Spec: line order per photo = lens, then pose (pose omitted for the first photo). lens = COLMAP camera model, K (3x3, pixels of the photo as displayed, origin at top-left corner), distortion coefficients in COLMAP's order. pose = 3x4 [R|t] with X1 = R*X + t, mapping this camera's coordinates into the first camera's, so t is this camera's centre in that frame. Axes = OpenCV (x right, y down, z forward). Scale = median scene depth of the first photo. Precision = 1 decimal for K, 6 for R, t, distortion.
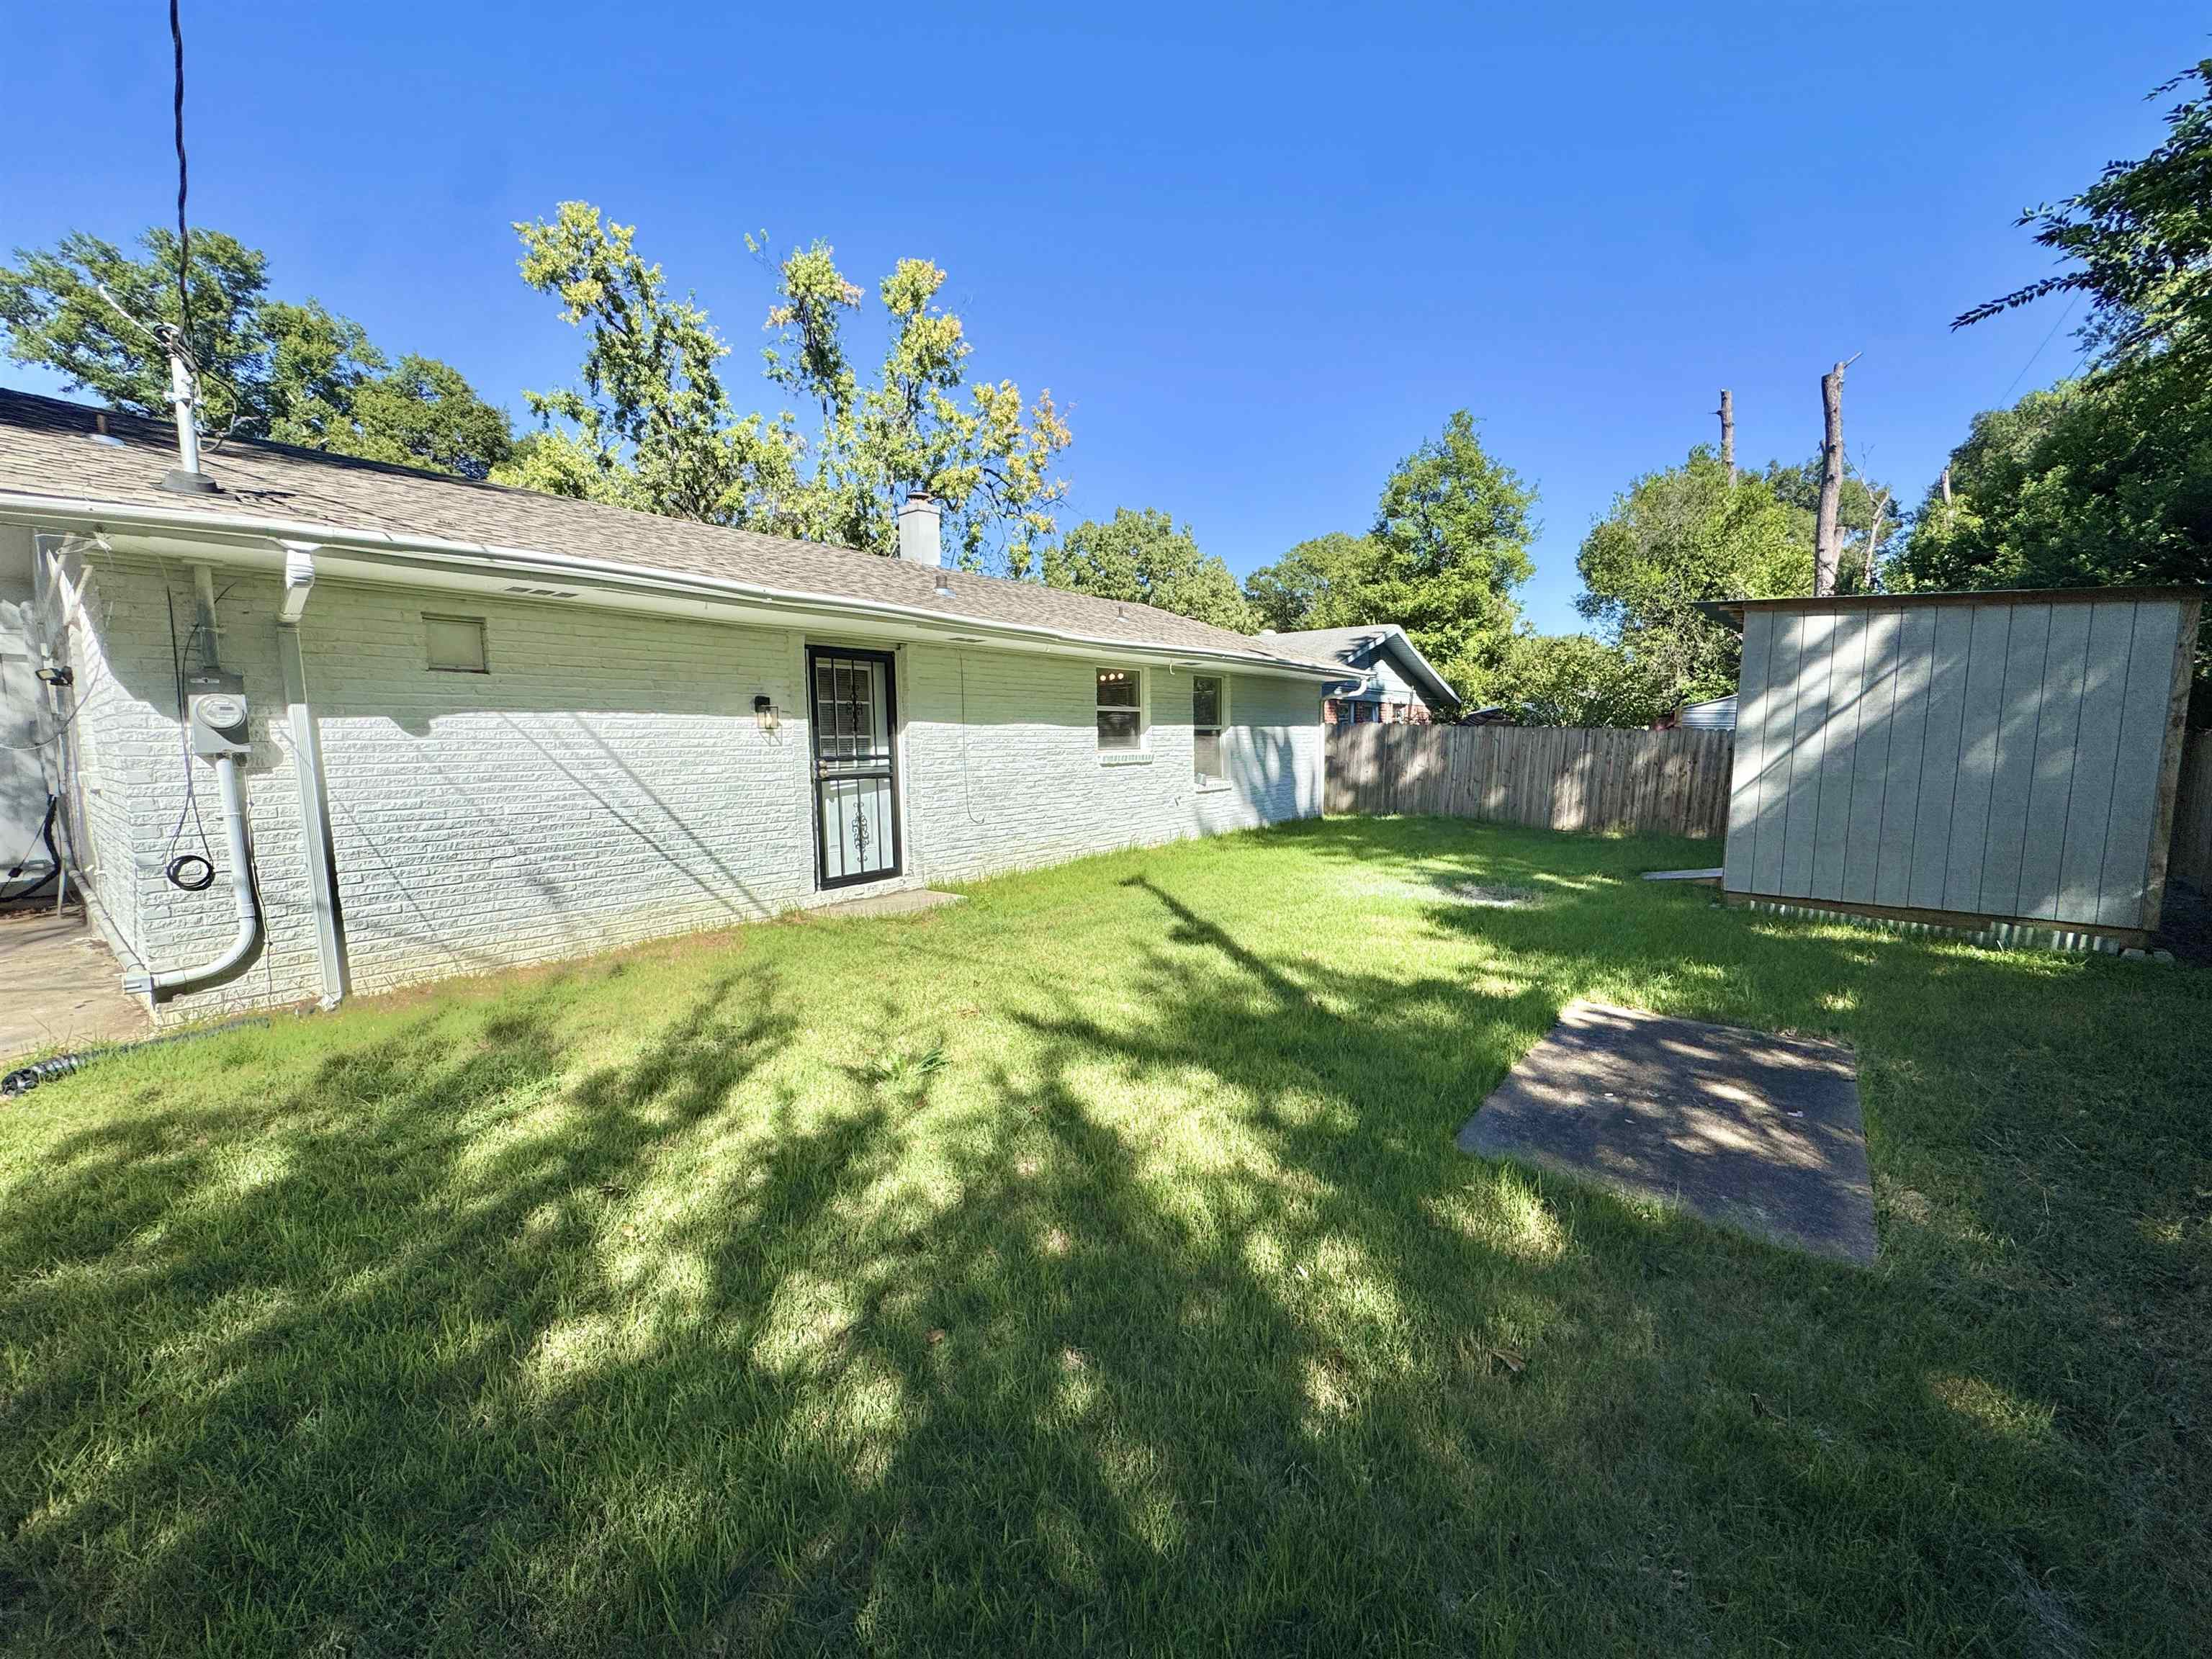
lens RADIAL K [[886.0, 0, 1110.5], [0, 886.0, 828.1], [0, 0, 1]] dist [-0.001327, -0.000345]
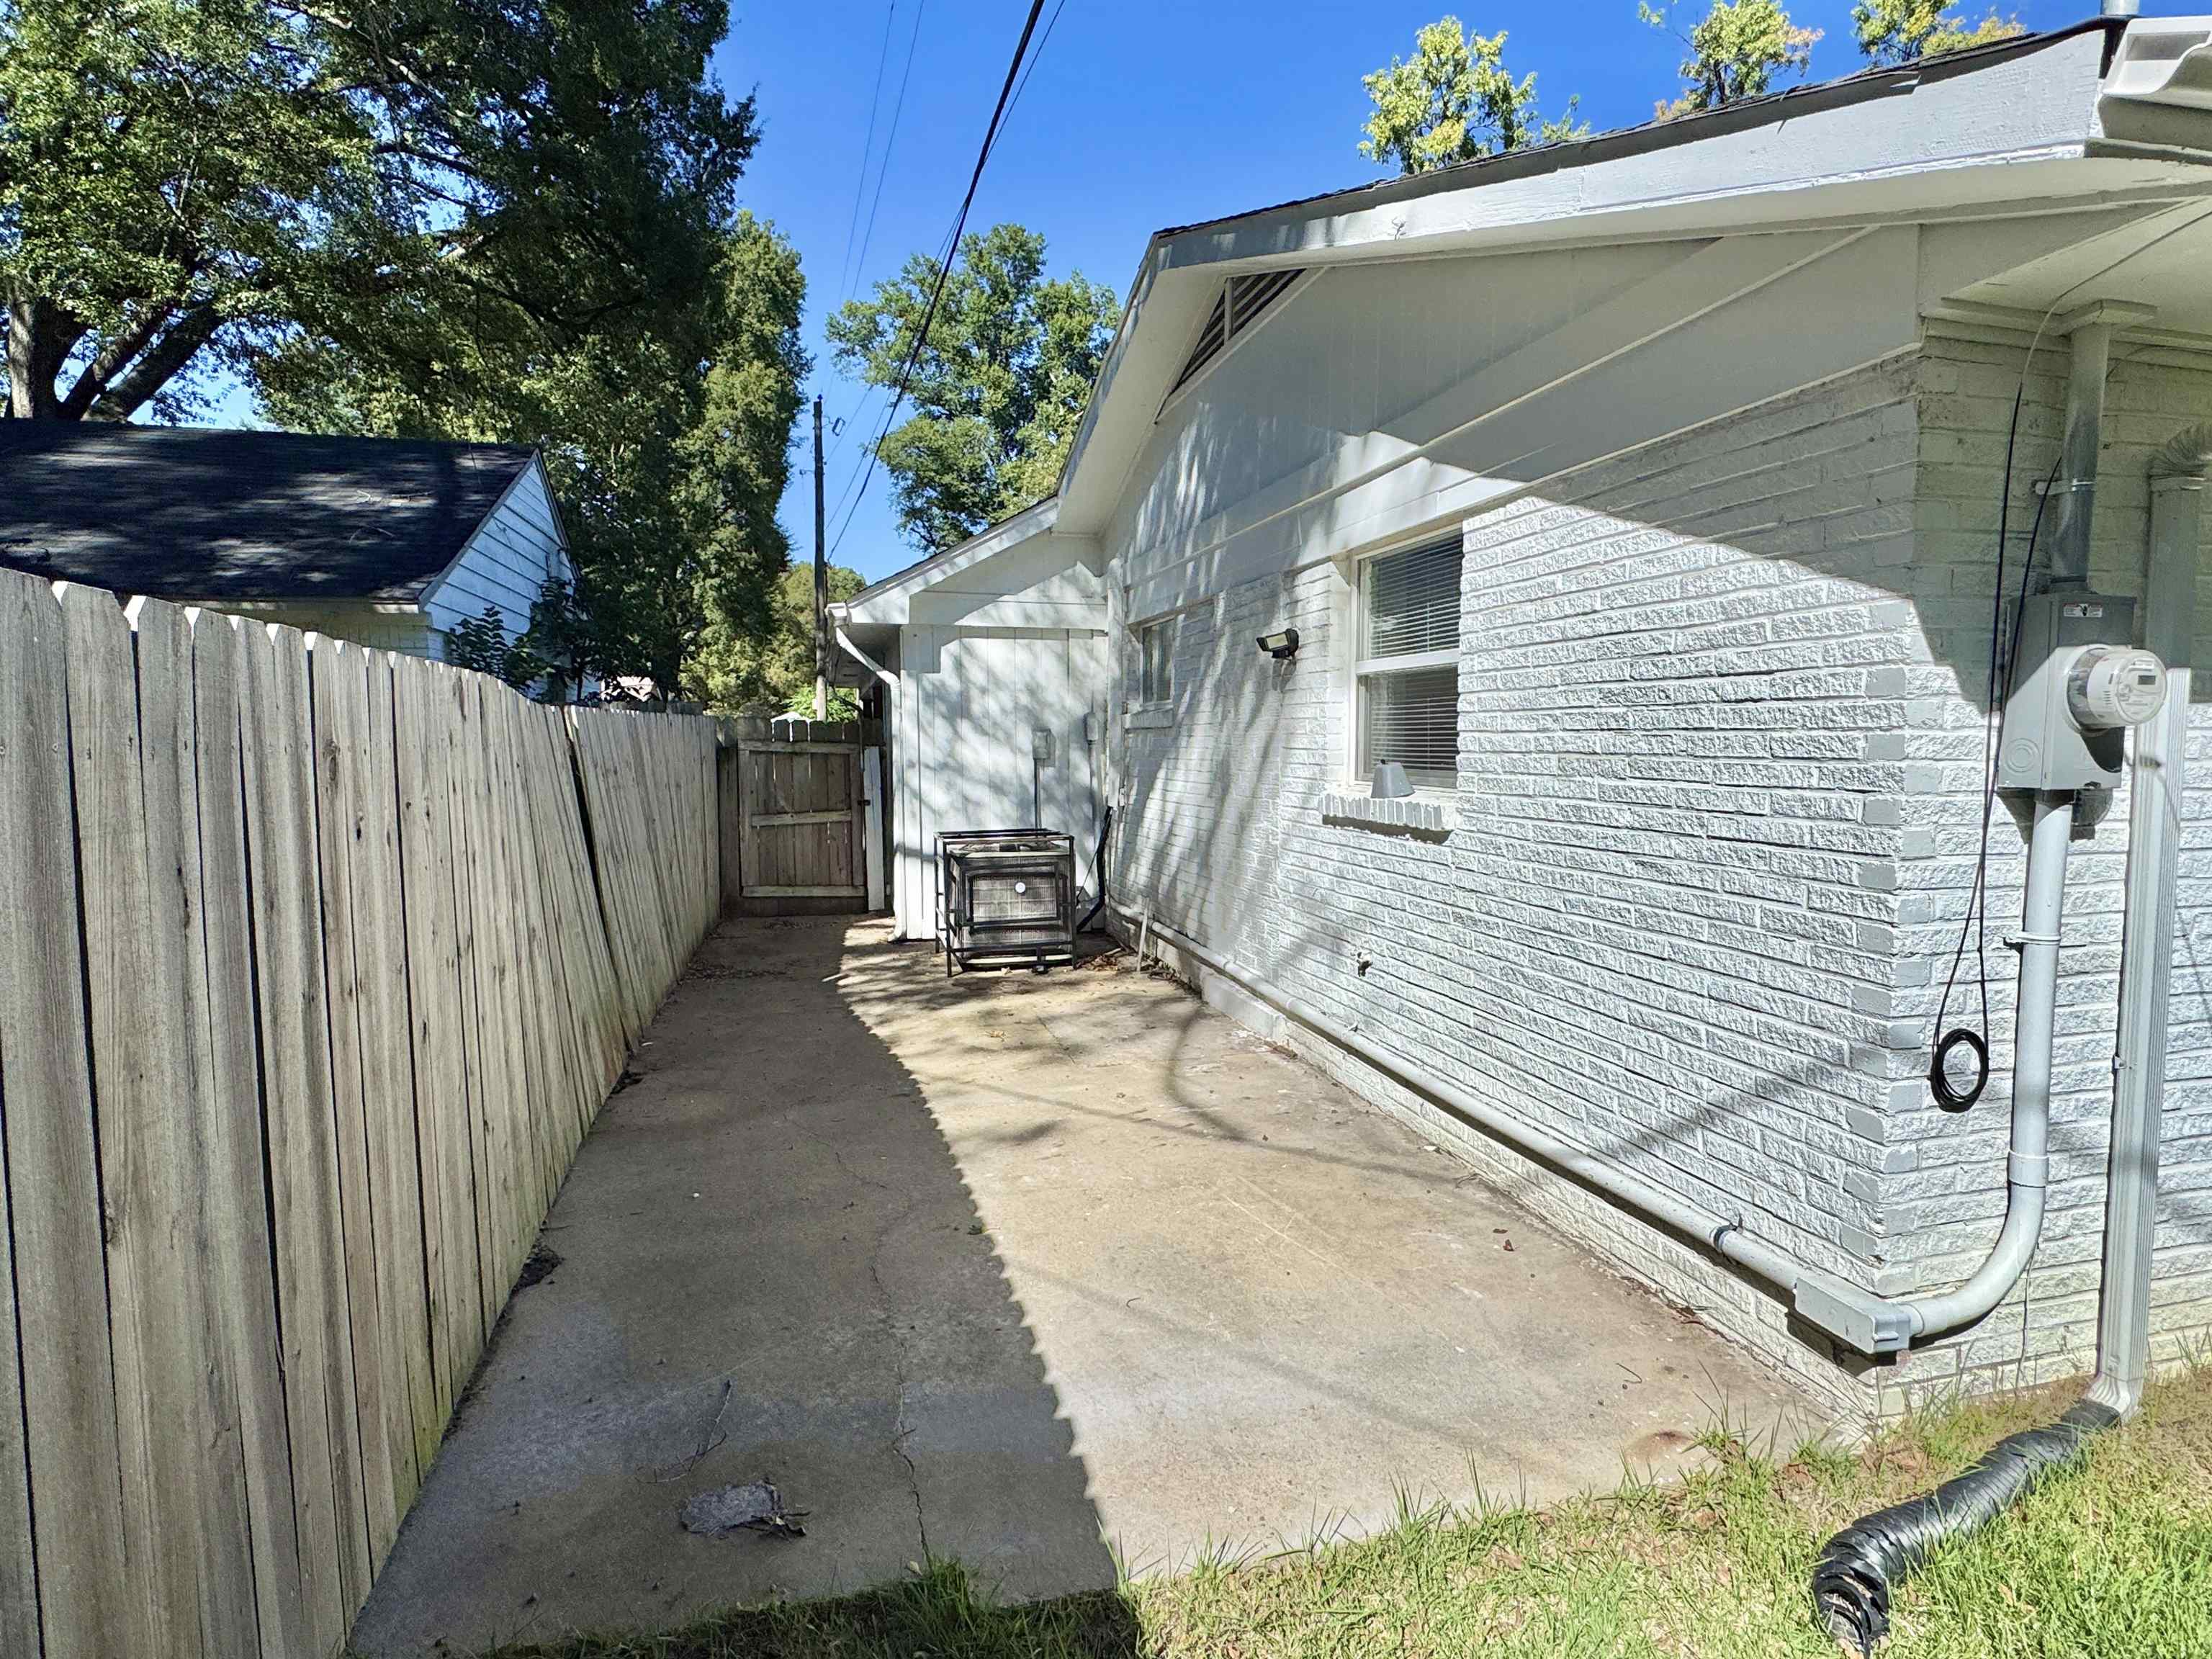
lens RADIAL K [[1151.3, 0, 1109.1], [0, 1151.3, 829.3], [0, 0, 1]] dist [-0.000040, -0.000900]
pose [[0.803704, 0.056547, -0.592336, -0.099467], [-0.064077, 0.997910, 0.008323, -0.004104], [0.591569, 0.031266, 0.805648, 0.029515]]
